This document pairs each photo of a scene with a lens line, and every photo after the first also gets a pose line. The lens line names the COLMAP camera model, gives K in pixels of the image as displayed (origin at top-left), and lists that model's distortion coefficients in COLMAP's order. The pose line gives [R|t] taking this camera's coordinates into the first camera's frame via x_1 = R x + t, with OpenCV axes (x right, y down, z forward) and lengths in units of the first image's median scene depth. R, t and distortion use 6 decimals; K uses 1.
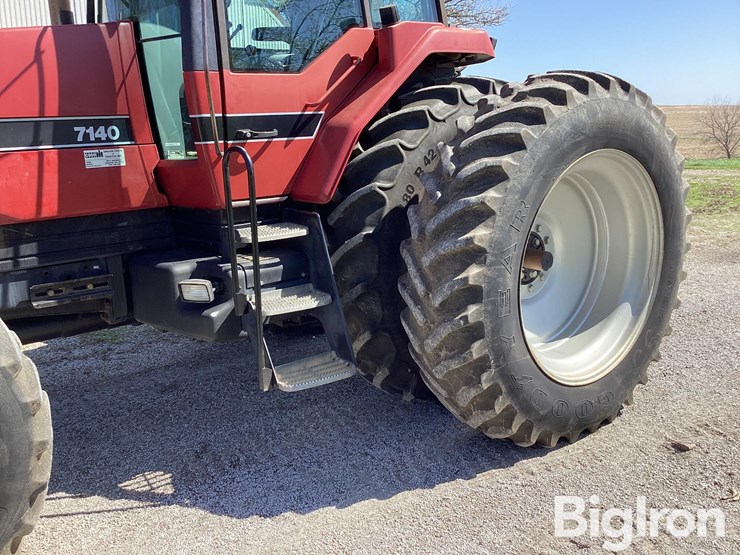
lens RADIAL K [[668.0, 0, 368.8], [0, 668.0, 282.1], [0, 0, 1]] dist [0.107323, -0.210161]
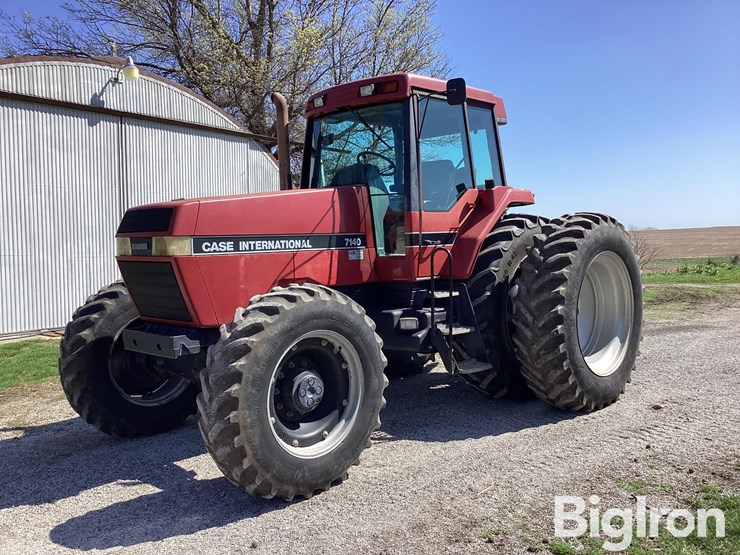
lens RADIAL K [[668.0, 0, 368.8], [0, 668.0, 282.1], [0, 0, 1]] dist [0.107323, -0.210161]
pose [[0.989978, -0.002125, 0.141206, -0.615431], [0.027219, 0.984011, -0.176017, 0.219253], [-0.138575, 0.178097, 0.974207, -0.803049]]
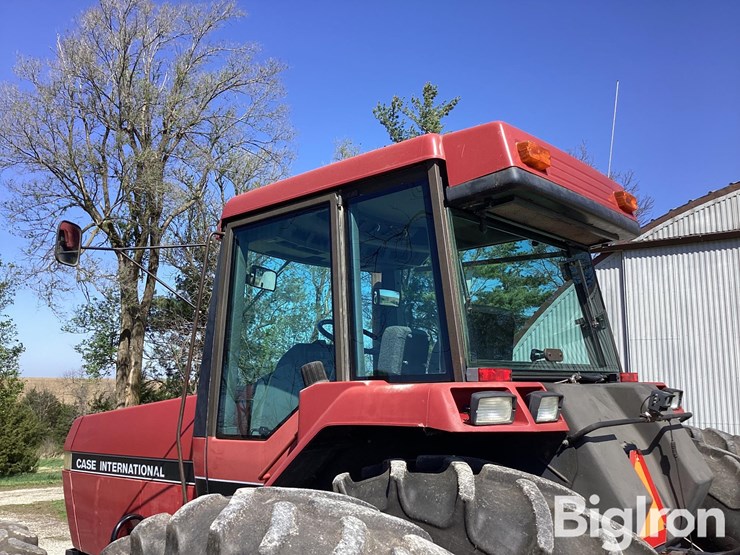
lens RADIAL K [[668.0, 0, 368.8], [0, 668.0, 282.1], [0, 0, 1]] dist [0.107323, -0.210161]
pose [[0.191068, -0.126437, -0.973400, 0.859161], [-0.223519, 0.960012, -0.168572, -0.406449], [0.955789, 0.249782, 0.155166, 0.972527]]
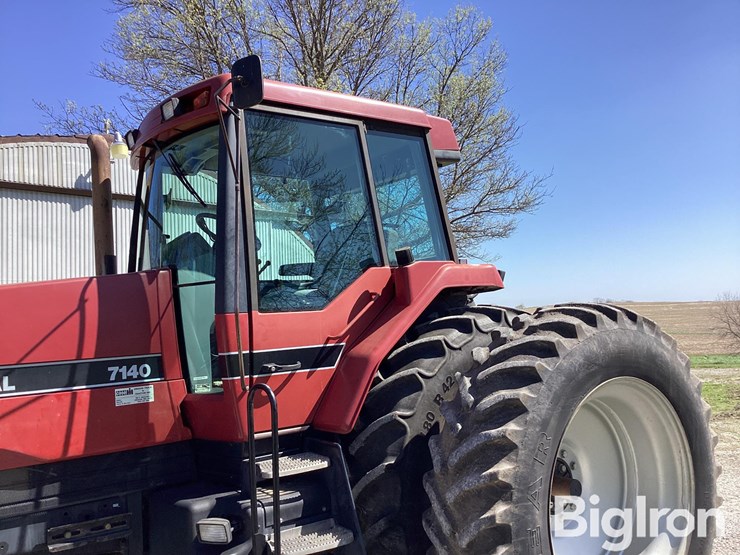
lens RADIAL K [[668.0, 0, 368.8], [0, 668.0, 282.1], [0, 0, 1]] dist [0.107323, -0.210161]
pose [[0.999386, -0.023149, -0.026284, 0.000195], [0.014509, 0.956657, -0.290856, -0.042667], [0.031878, 0.290296, 0.956406, -0.029984]]
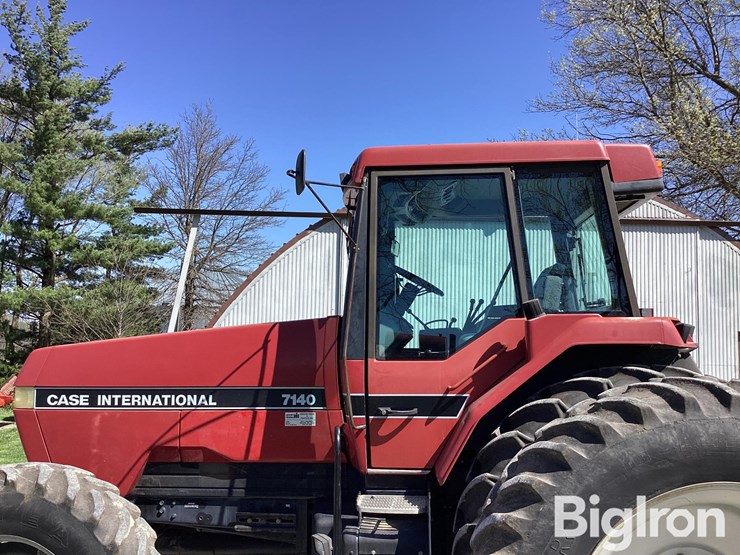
lens RADIAL K [[668.0, 0, 368.8], [0, 668.0, 282.1], [0, 0, 1]] dist [0.107323, -0.210161]
pose [[0.730010, -0.024704, -0.682990, 0.583049], [-0.186009, 0.954439, -0.233338, -0.157932], [0.657637, 0.297381, 0.692155, 0.122659]]
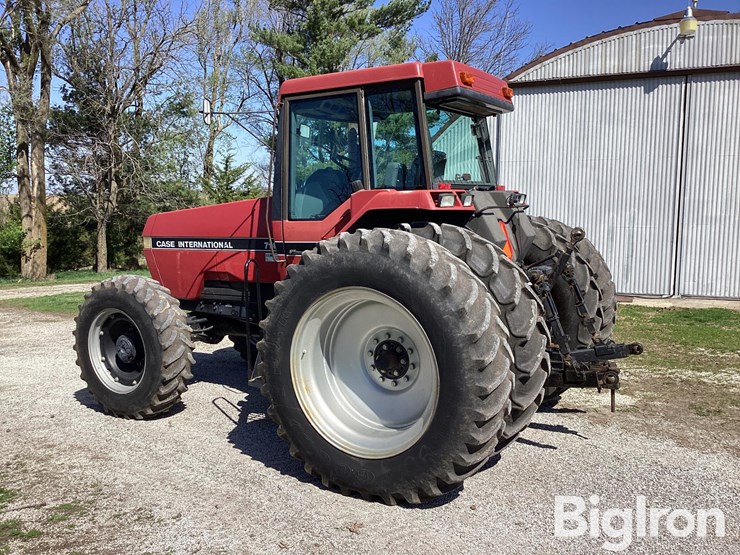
lens RADIAL K [[668.0, 0, 368.8], [0, 668.0, 282.1], [0, 0, 1]] dist [0.107323, -0.210161]
pose [[0.362348, 0.133622, -0.922415, 1.632938], [-0.213382, 0.975278, 0.057458, -0.289537], [0.907288, 0.176007, 0.381902, 0.488698]]
